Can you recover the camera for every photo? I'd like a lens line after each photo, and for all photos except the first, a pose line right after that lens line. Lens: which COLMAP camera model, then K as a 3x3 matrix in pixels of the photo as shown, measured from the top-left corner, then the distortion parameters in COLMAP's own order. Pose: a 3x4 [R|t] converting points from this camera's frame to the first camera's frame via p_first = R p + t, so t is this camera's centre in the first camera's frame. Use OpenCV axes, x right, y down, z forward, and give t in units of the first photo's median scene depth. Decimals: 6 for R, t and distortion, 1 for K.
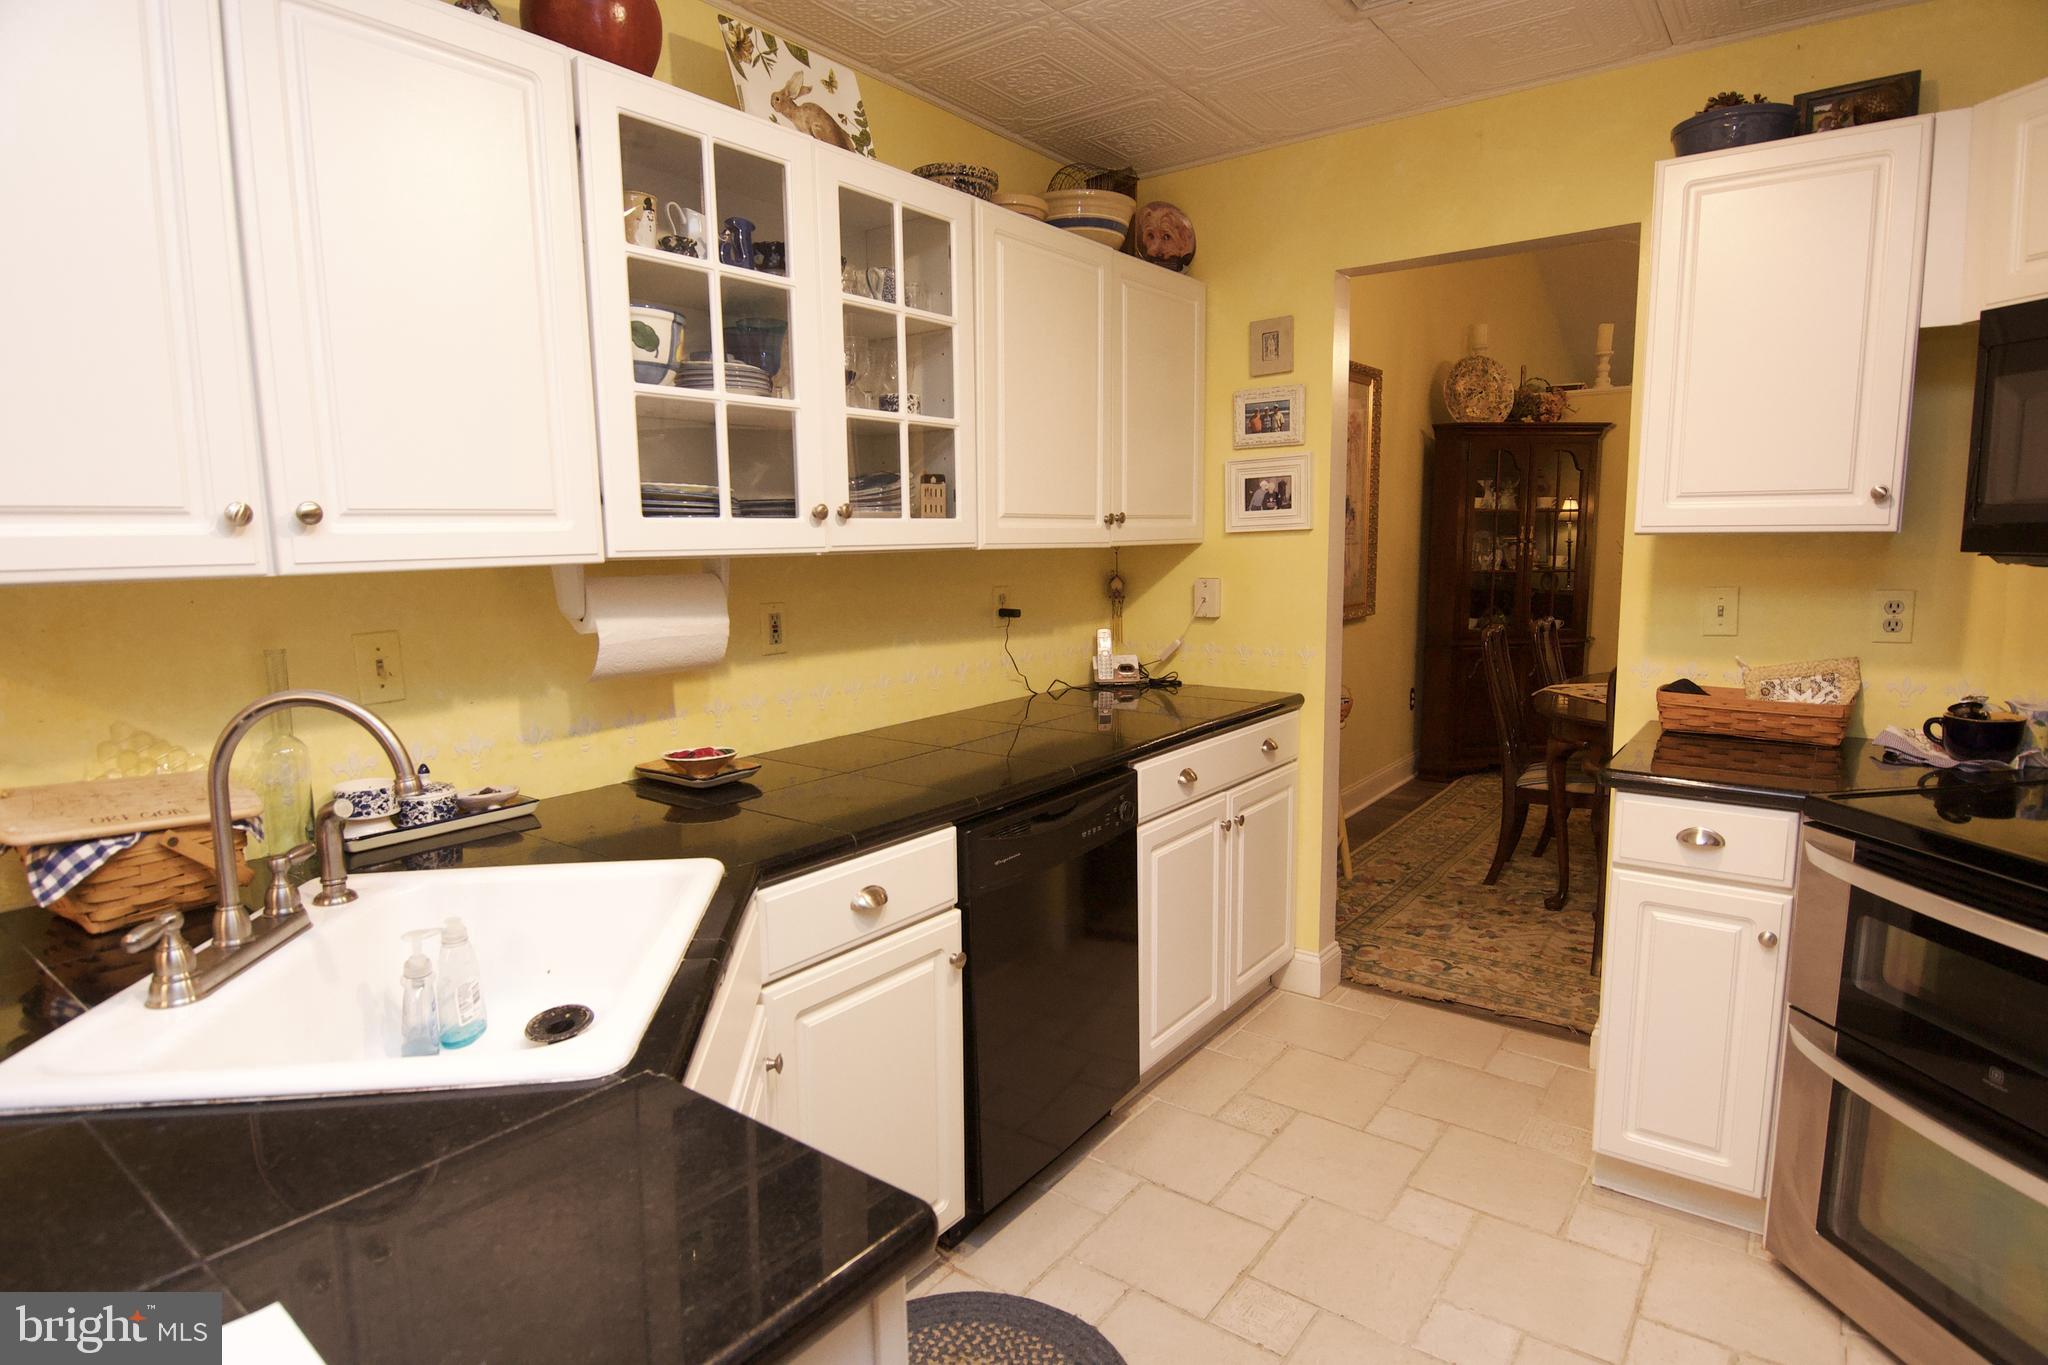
lens RADIAL K [[1064.2, 0, 1051.7], [0, 1064.2, 685.0], [0, 0, 1]] dist [0.006939, -0.021995]
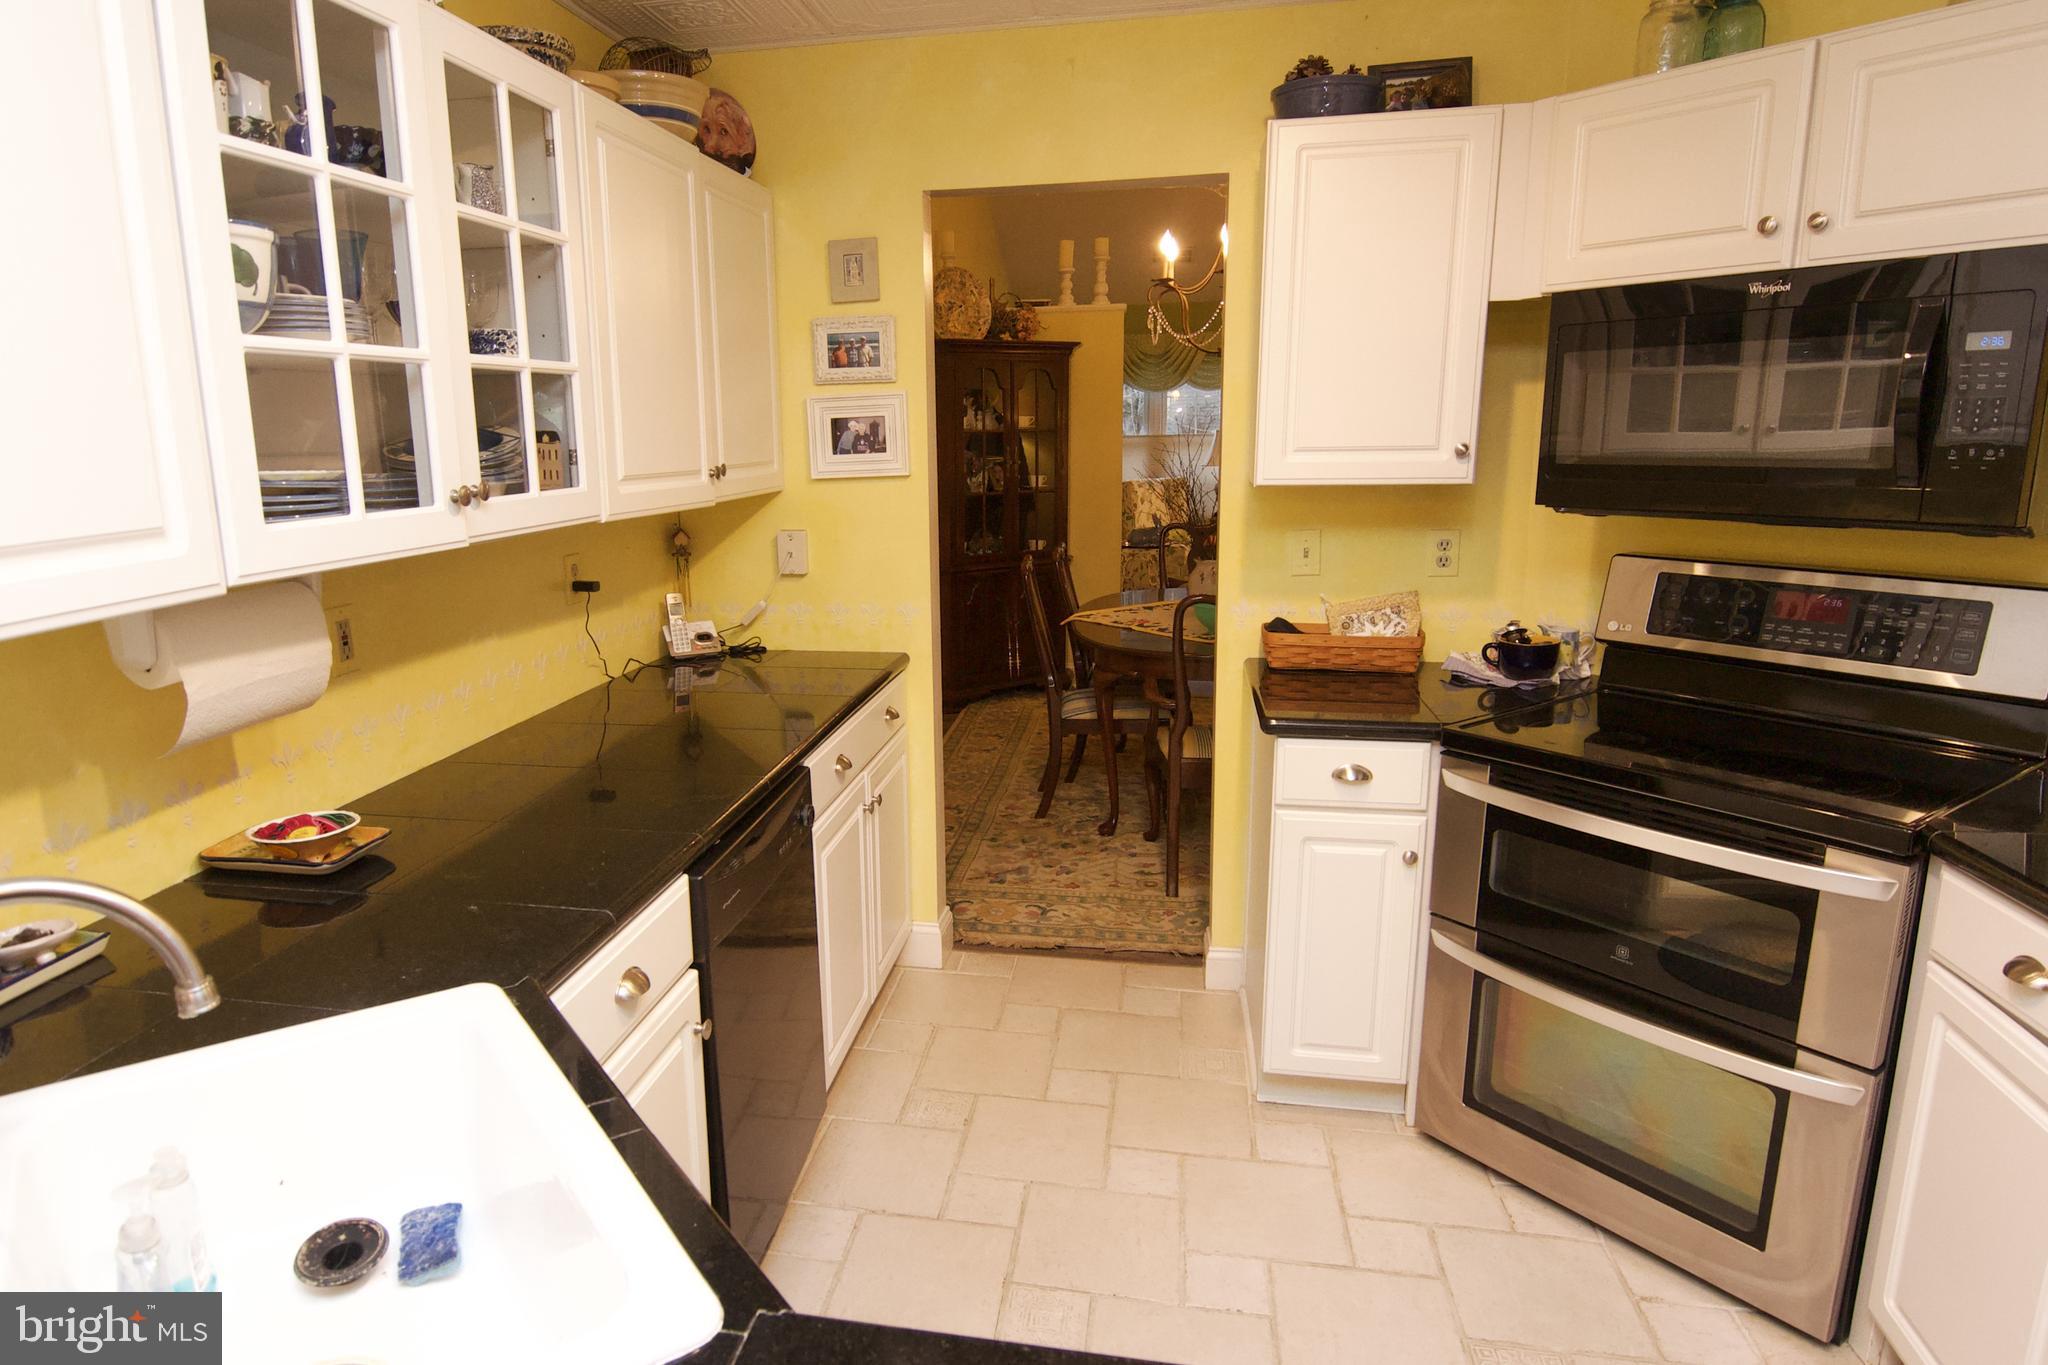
lens RADIAL K [[1176.3, 0, 952.6], [0, 1176.3, 687.6], [0, 0, 1]] dist [0.005704, -0.029858]
pose [[0.909932, -0.092274, 0.404362, -0.199172], [0.065544, 0.994679, 0.079489, -0.055241], [-0.409545, -0.045826, 0.911138, 0.063053]]
